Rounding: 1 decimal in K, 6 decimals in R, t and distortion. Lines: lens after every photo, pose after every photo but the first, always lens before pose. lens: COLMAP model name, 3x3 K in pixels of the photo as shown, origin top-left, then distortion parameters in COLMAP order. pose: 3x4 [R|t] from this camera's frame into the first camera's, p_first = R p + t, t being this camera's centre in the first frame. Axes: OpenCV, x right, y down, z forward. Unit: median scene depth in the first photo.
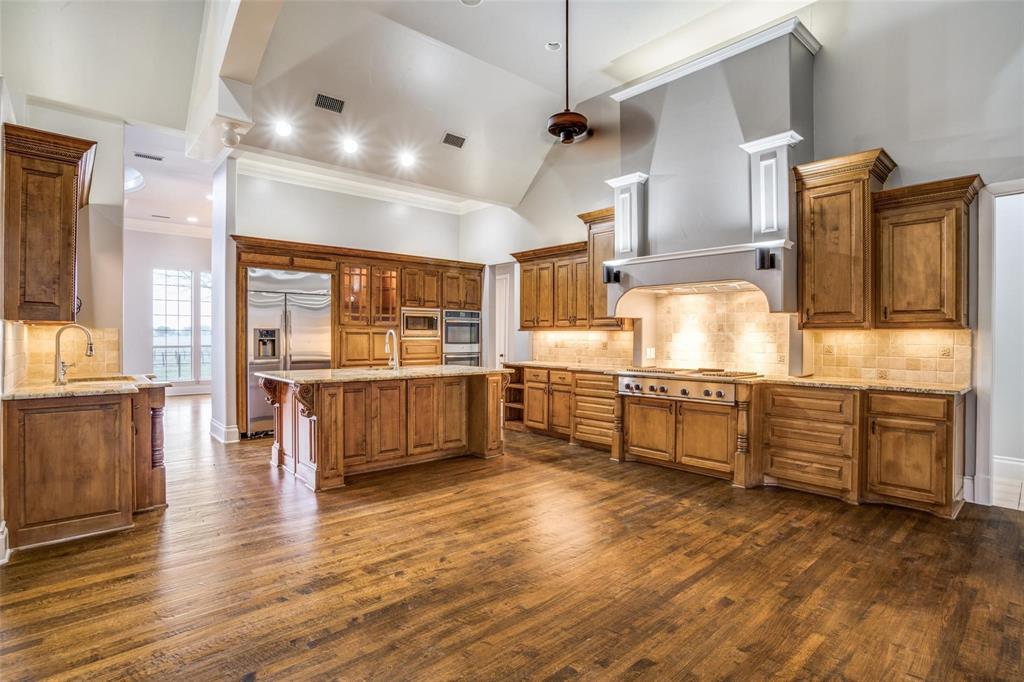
lens RADIAL K [[529.1, 0, 515.3], [0, 529.1, 337.2], [0, 0, 1]] dist [-0.078377, 0.029666]
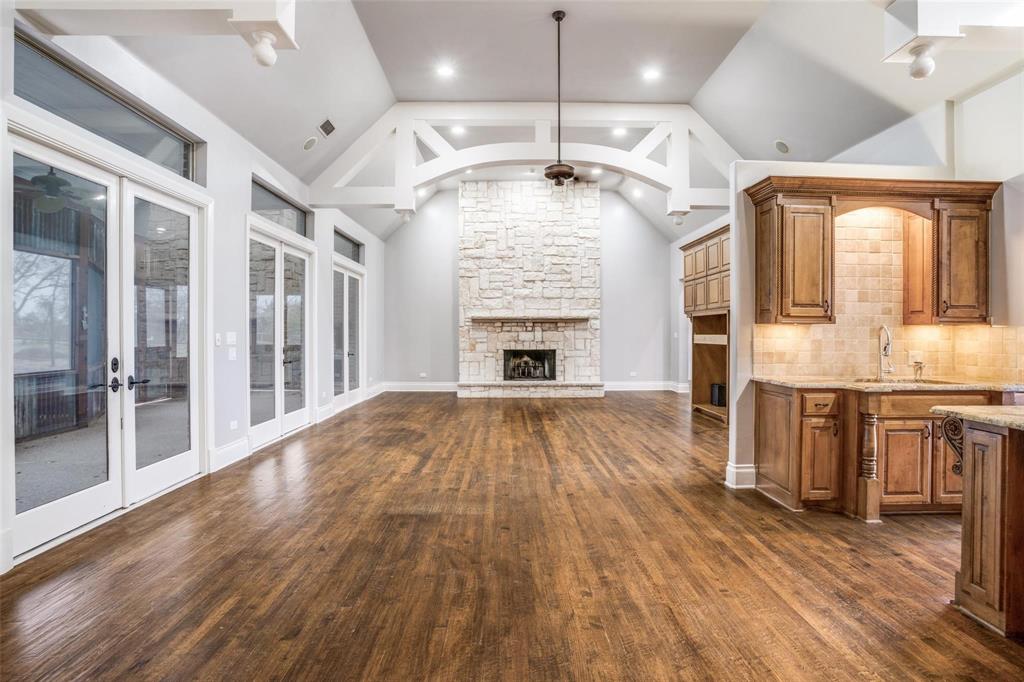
lens RADIAL K [[529.1, 0, 515.3], [0, 529.1, 337.2], [0, 0, 1]] dist [-0.078377, 0.029666]
pose [[-0.675028, 0.001617, -0.737790, 0.520104], [-0.005972, 0.999953, 0.007656, -0.002234], [0.737768, 0.009574, -0.674986, 1.478796]]
